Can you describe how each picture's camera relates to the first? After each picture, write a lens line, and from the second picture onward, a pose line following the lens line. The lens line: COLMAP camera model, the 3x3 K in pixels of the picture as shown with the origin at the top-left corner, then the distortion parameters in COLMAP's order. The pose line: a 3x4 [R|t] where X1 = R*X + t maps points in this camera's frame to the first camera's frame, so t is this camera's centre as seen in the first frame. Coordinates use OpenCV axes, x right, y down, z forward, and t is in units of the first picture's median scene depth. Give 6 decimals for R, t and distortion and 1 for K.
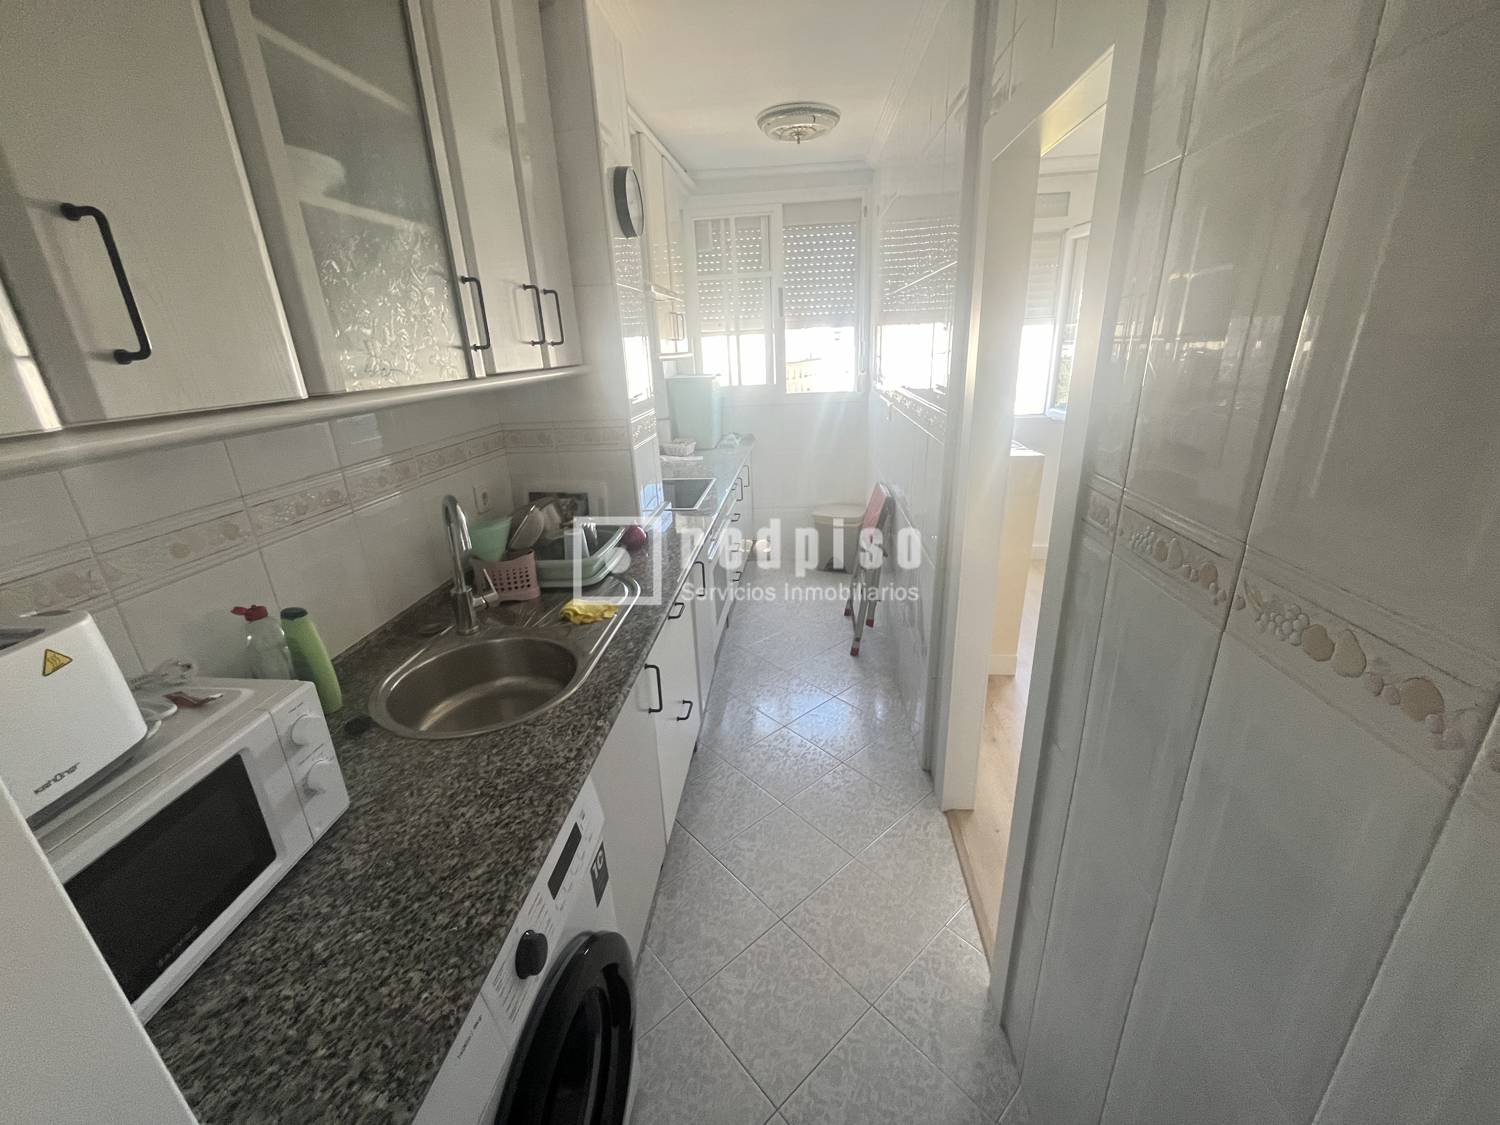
lens RADIAL K [[607.8, 0, 749.6], [0, 607.8, 562.7], [0, 0, 1]] dist [0.000021, -0.000822]
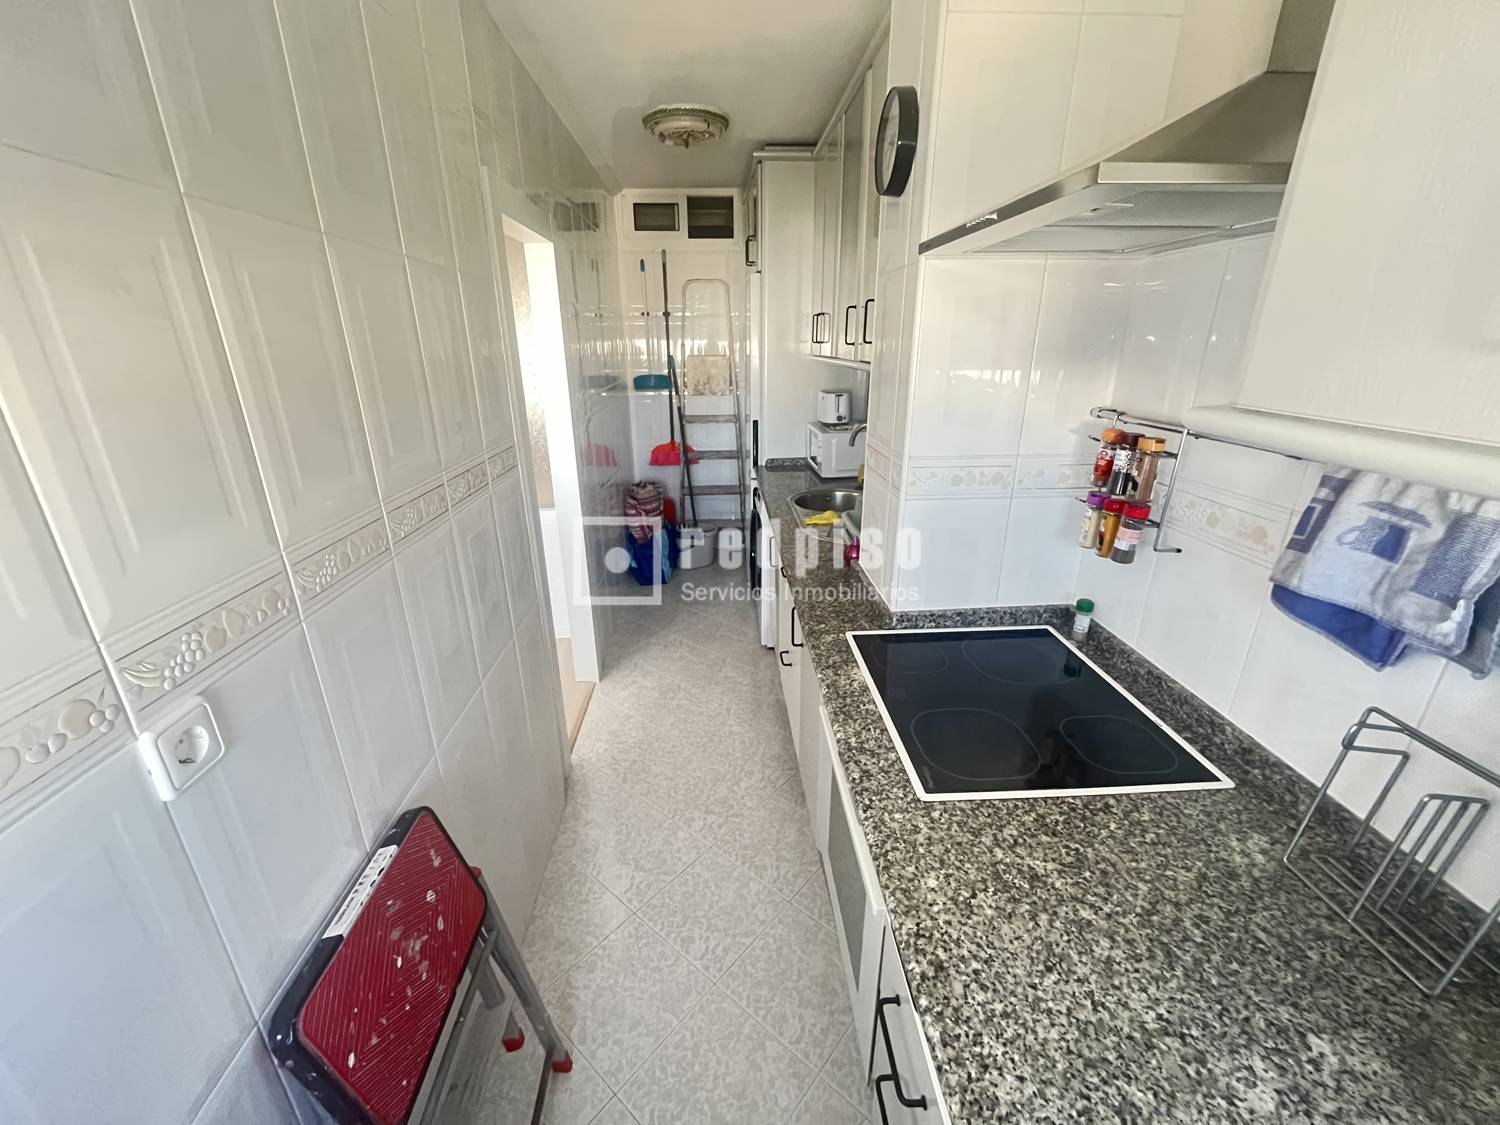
lens RADIAL K [[607.8, 0, 749.6], [0, 607.8, 562.3], [0, 0, 1]] dist [0.000021, -0.000822]
pose [[-0.990089, 0.053792, -0.129728, 0.060385], [-0.043533, 0.760680, 0.647666, -0.771729], [0.133521, 0.646895, -0.750799, 1.900431]]
